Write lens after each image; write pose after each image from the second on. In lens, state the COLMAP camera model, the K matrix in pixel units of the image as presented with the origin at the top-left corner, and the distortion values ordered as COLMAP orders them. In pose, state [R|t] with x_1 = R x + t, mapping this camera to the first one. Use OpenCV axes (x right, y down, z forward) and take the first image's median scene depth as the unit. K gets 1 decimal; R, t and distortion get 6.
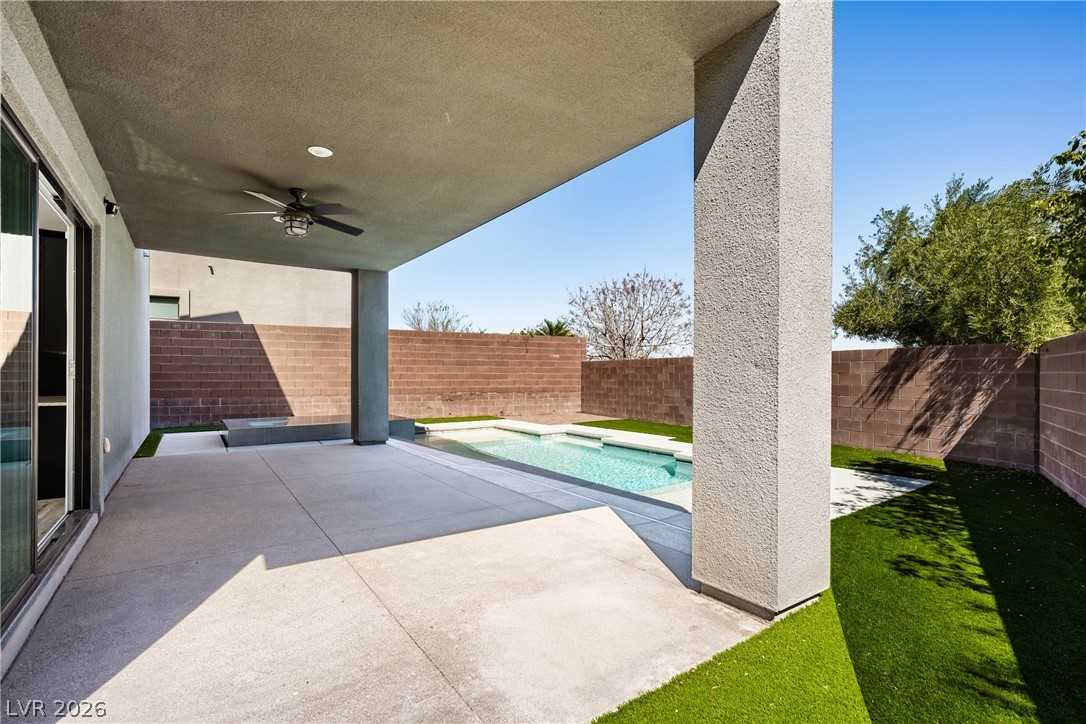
lens RADIAL K [[496.8, 0, 543.8], [0, 496.8, 366.2], [0, 0, 1]] dist [-0.028548, -0.000262]
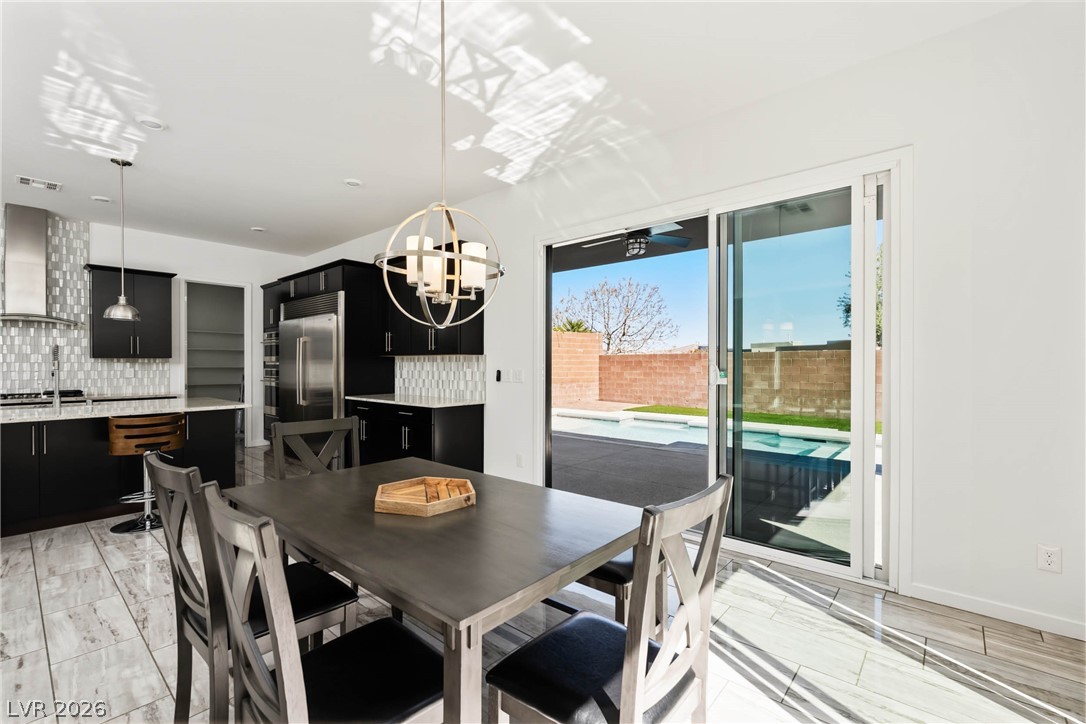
lens RADIAL K [[471.3, 0, 546.0], [0, 471.3, 364.0], [0, 0, 1]] dist [-0.000244, 0.000003]
pose [[0.971338, -0.000447, 0.237703, -0.310369], [-0.004727, 0.999764, 0.021195, -0.011785], [-0.237657, -0.021712, 0.971107, -0.018655]]
